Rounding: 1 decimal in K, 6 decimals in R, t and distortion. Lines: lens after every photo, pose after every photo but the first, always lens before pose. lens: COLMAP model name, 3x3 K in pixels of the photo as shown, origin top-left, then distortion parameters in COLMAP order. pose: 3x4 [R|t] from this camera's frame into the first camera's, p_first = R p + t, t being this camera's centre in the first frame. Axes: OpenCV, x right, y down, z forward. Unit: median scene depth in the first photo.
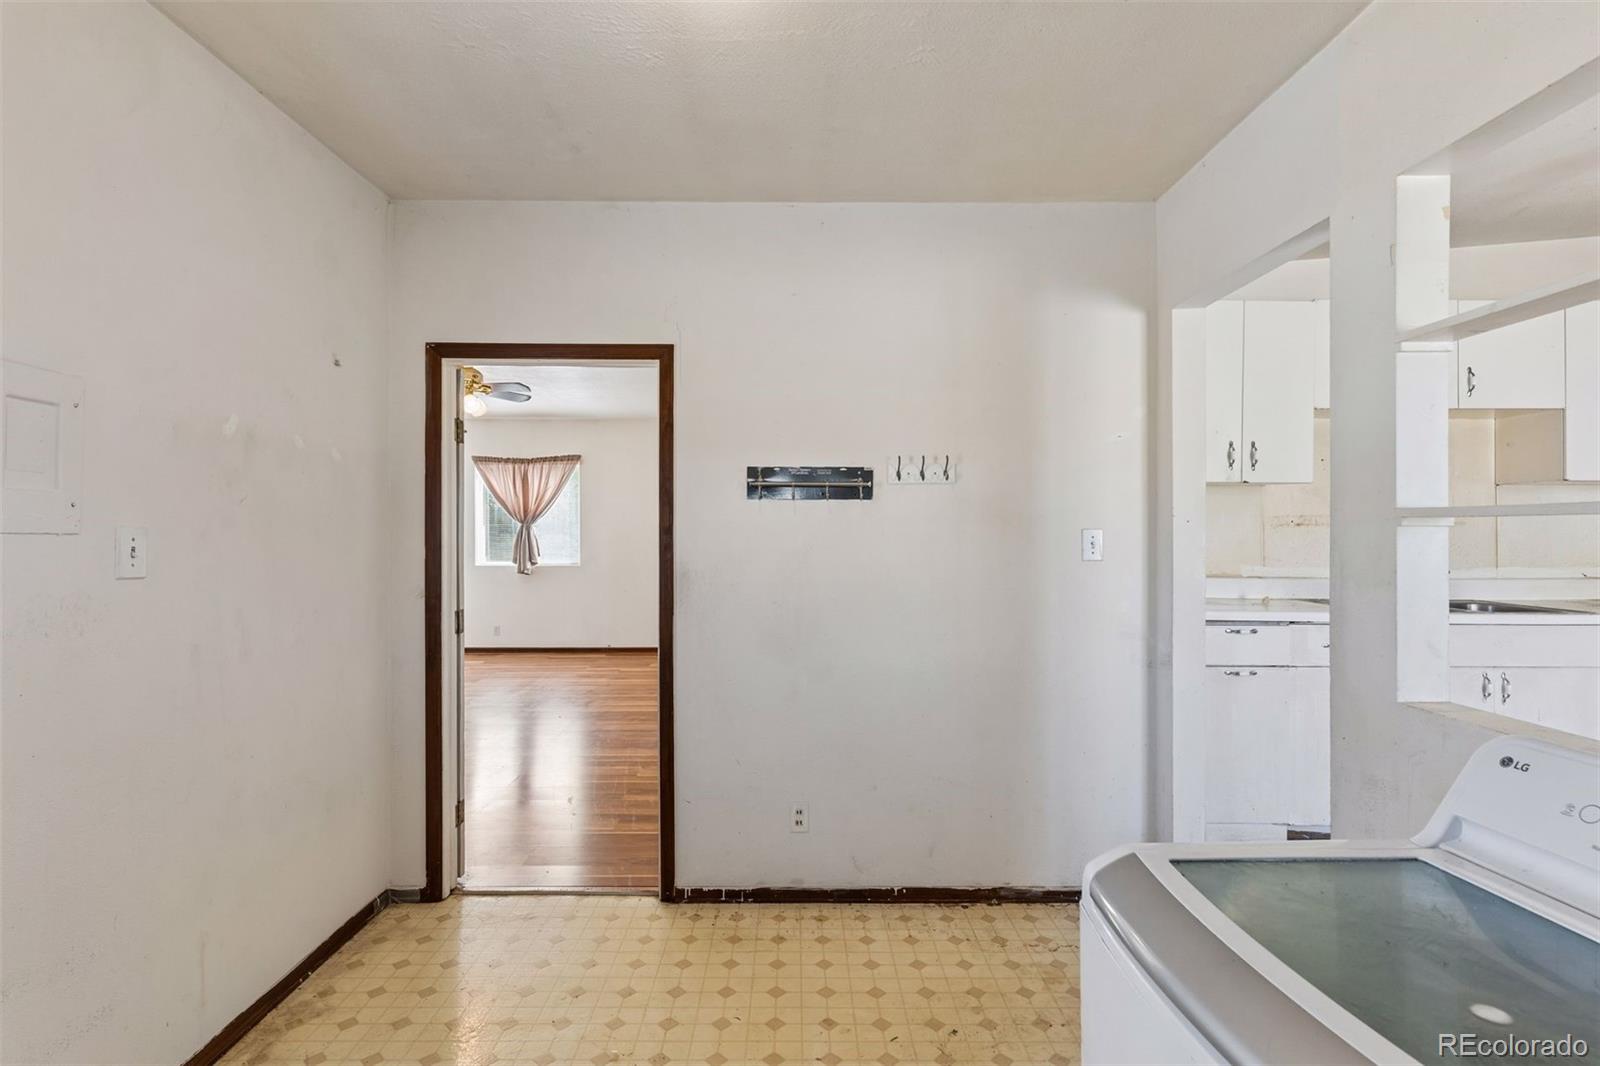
lens RADIAL K [[771.8, 0, 801.4], [0, 771.8, 523.3], [0, 0, 1]] dist [-0.004085, -0.000478]
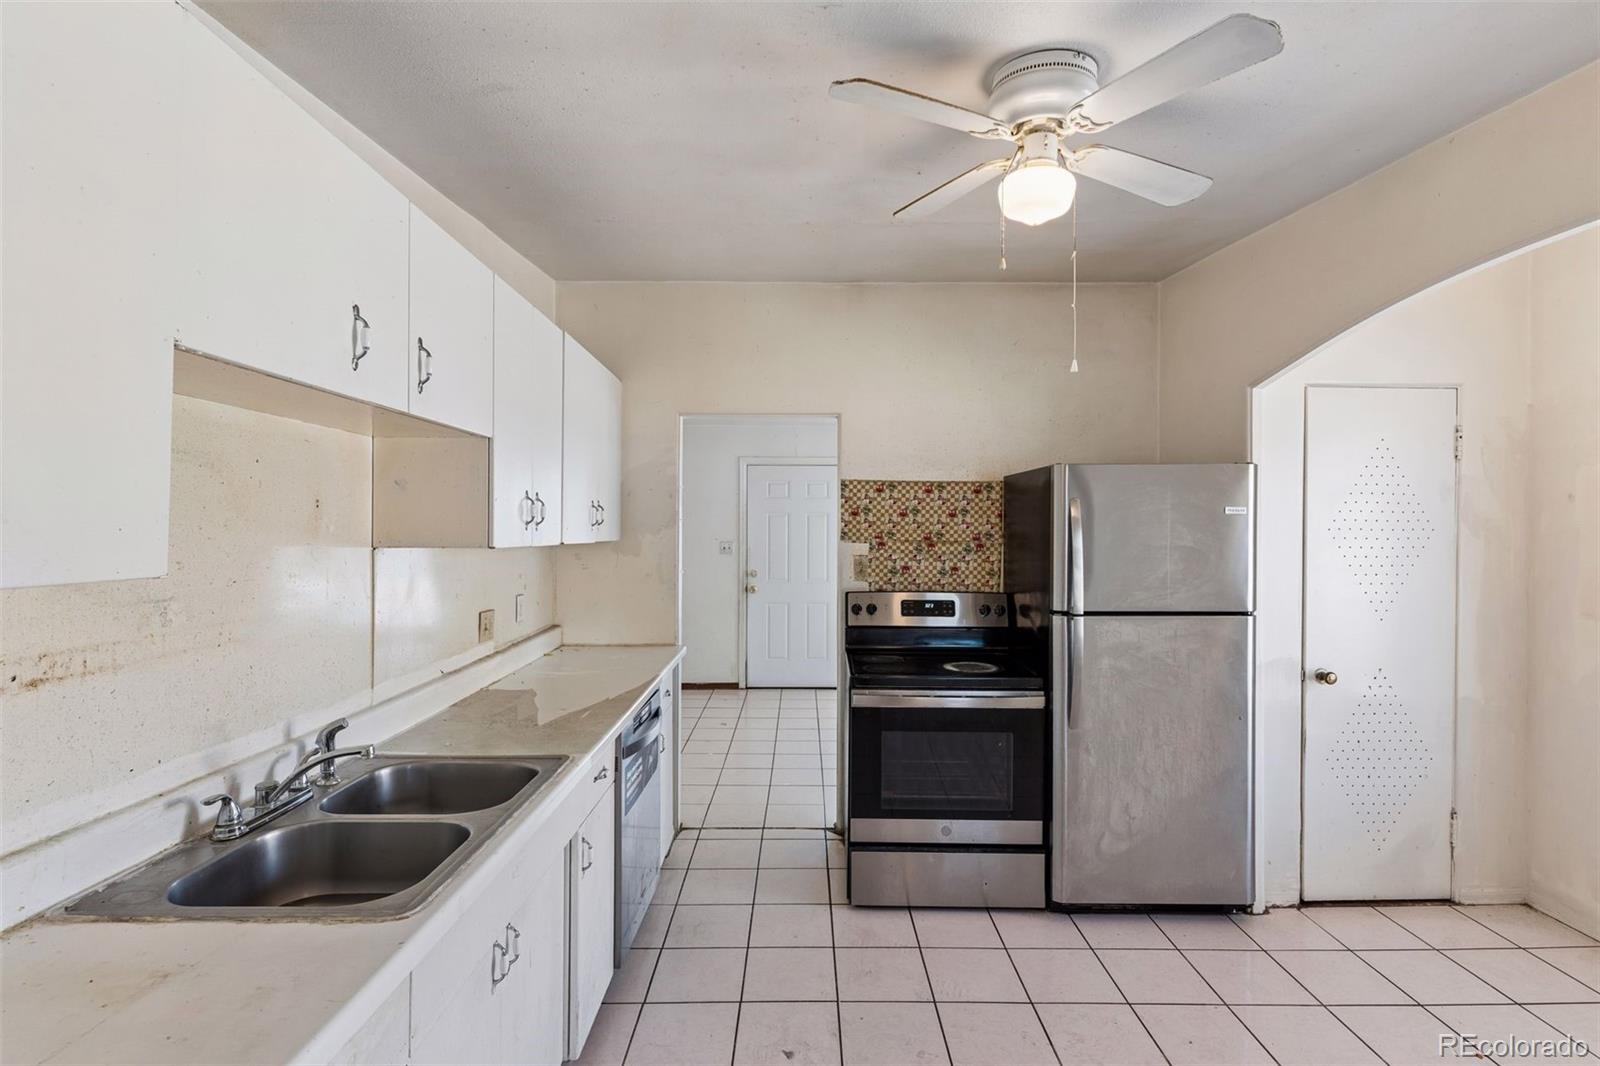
lens RADIAL K [[766.0, 0, 802.0], [0, 766.0, 518.8], [0, 0, 1]] dist [0.003863, -0.000404]
pose [[0.003725, 0.010093, 0.999942, 0.356216], [-0.007228, 0.999923, -0.010066, -0.078977], [-0.999967, -0.007190, 0.003798, 0.761670]]
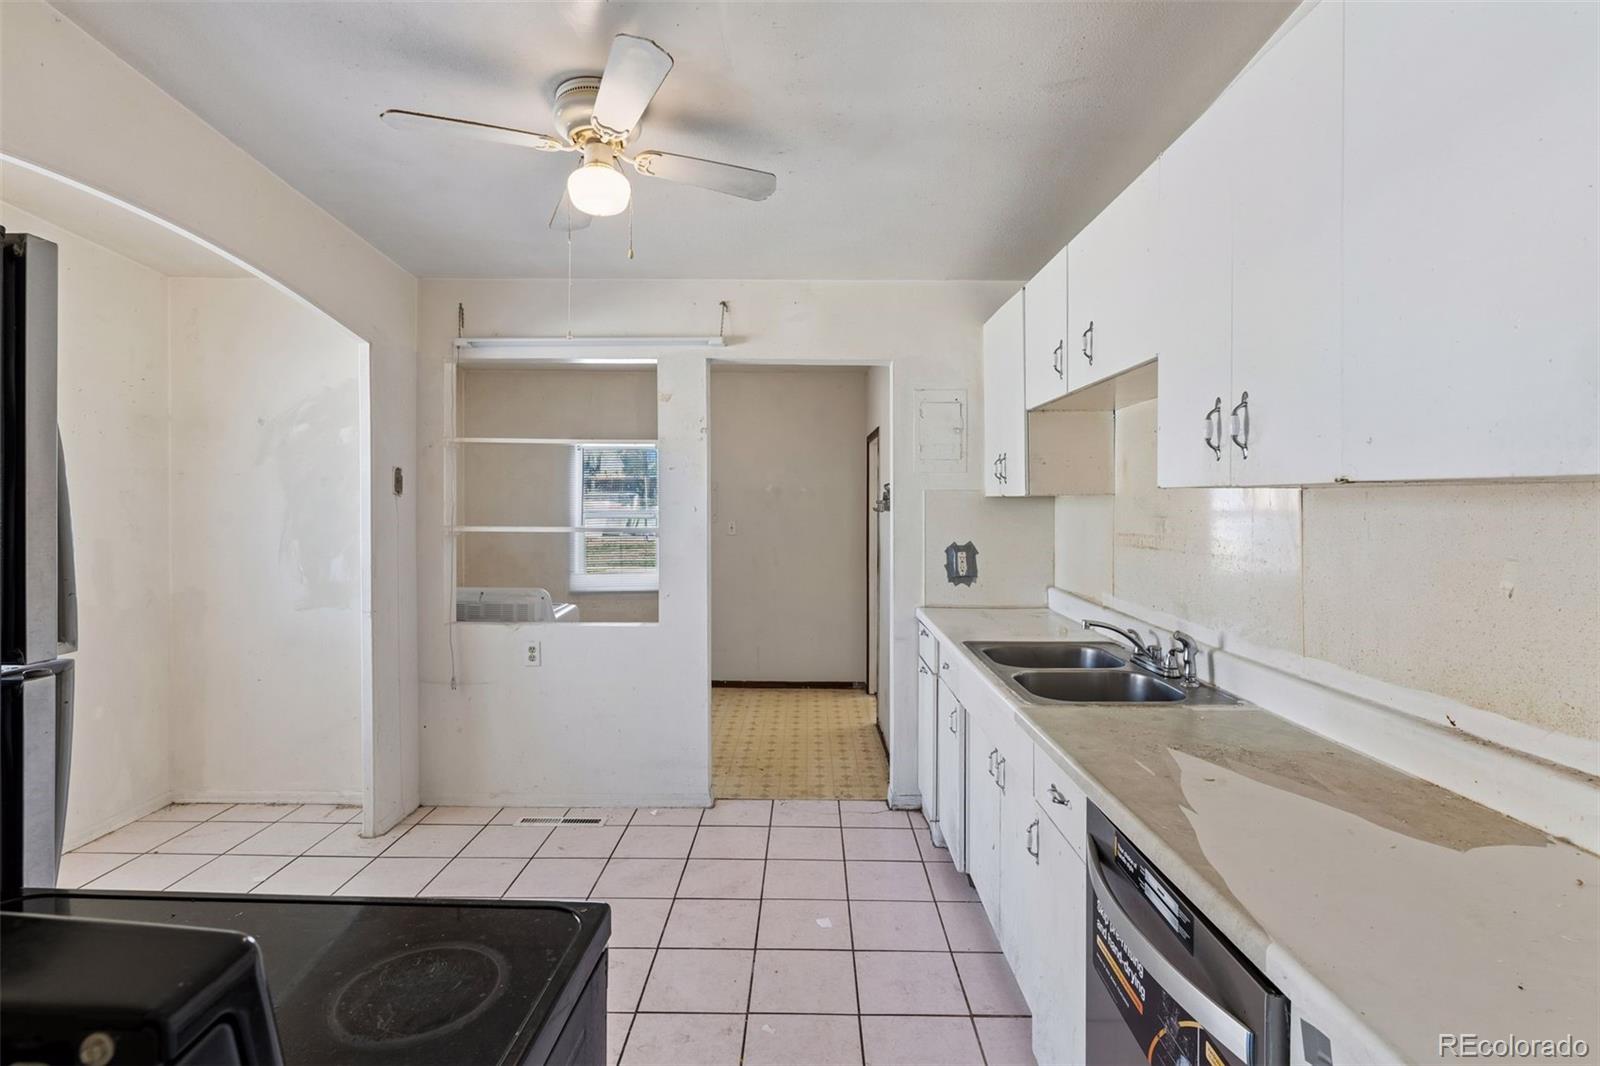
lens RADIAL K [[771.8, 0, 801.4], [0, 771.8, 523.3], [0, 0, 1]] dist [-0.004085, -0.000478]
pose [[-0.007256, 0.026005, -0.999635, 1.593512], [0.000832, 0.999662, 0.026000, -0.045507], [0.999973, -0.000643, -0.007275, 0.782921]]
